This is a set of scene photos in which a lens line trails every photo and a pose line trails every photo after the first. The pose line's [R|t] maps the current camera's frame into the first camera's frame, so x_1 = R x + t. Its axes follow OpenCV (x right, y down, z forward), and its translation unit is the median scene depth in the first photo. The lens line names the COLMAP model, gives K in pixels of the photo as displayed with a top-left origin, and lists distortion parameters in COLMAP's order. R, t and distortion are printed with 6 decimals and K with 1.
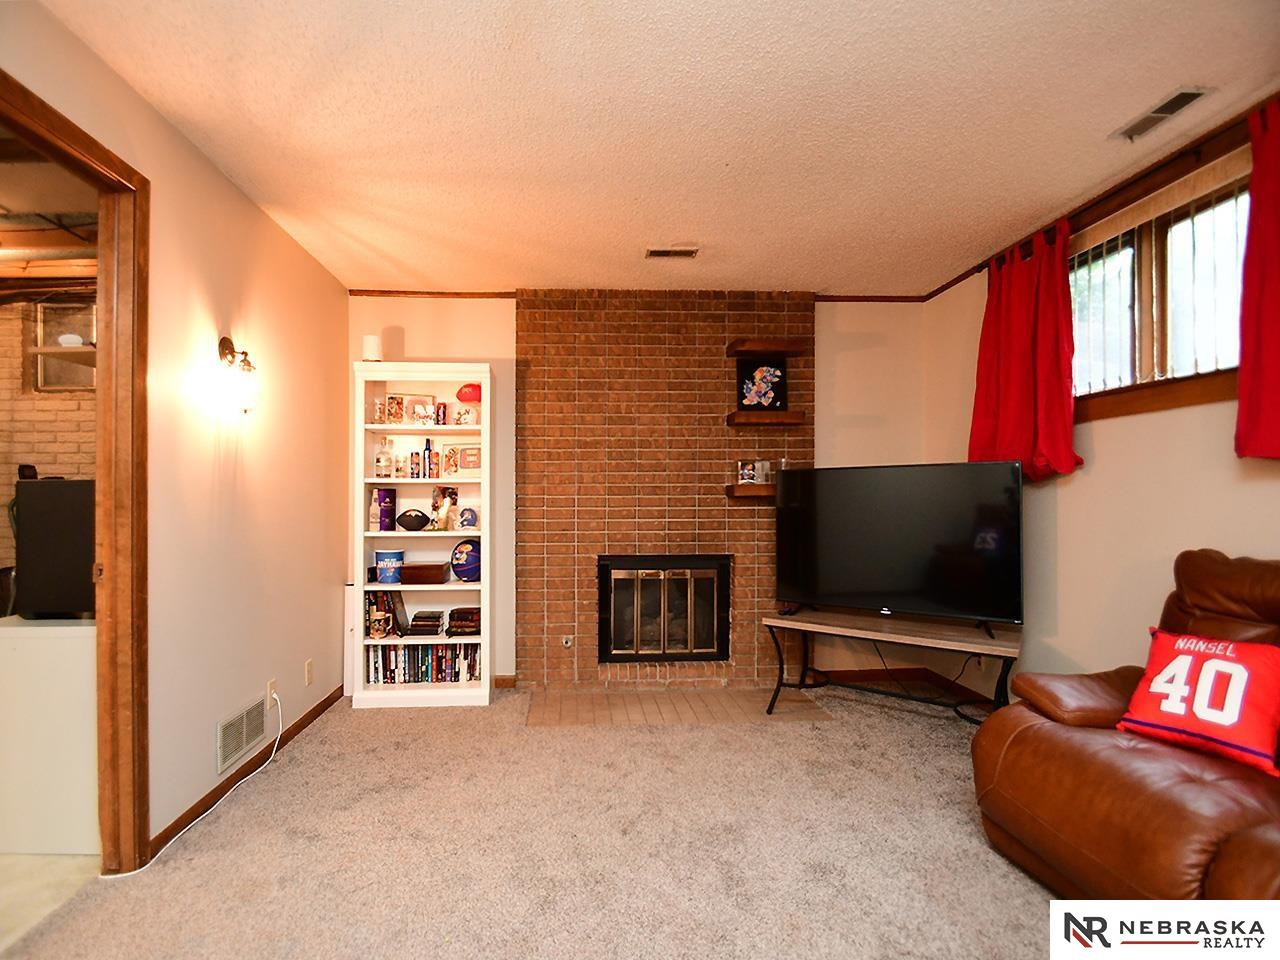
lens RADIAL K [[555.9, 0, 586.9], [0, 555.9, 492.3], [0, 0, 1]] dist [0.001414, -0.006845]
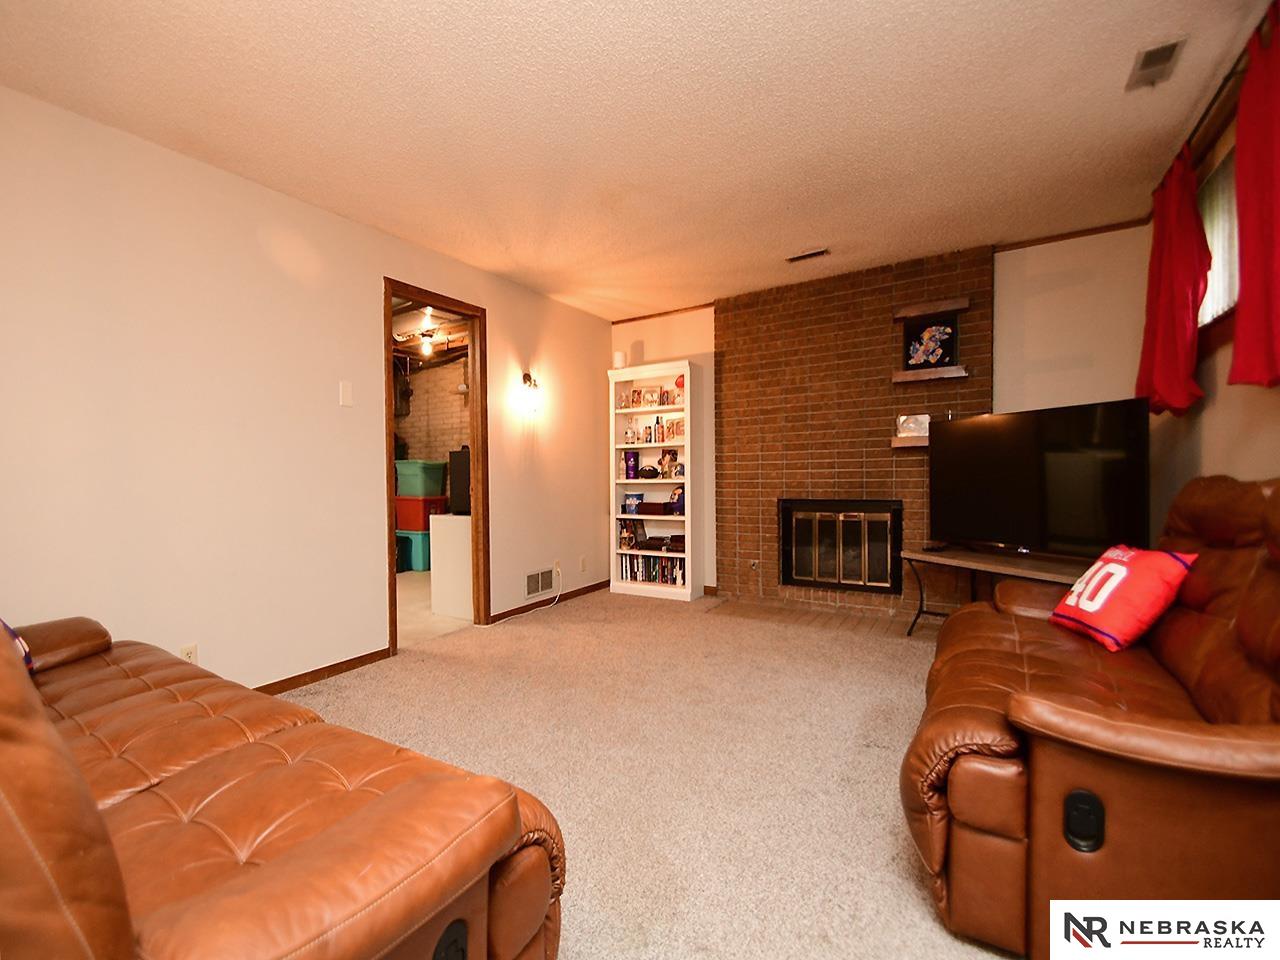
lens RADIAL K [[573.2, 0, 600.9], [0, 573.2, 464.5], [0, 0, 1]] dist [0.018252, -0.018196]
pose [[0.812585, -0.022404, -0.582412, 0.461831], [0.022584, 0.999721, -0.006947, 0.036156], [0.582405, -0.007508, 0.812864, -0.298452]]
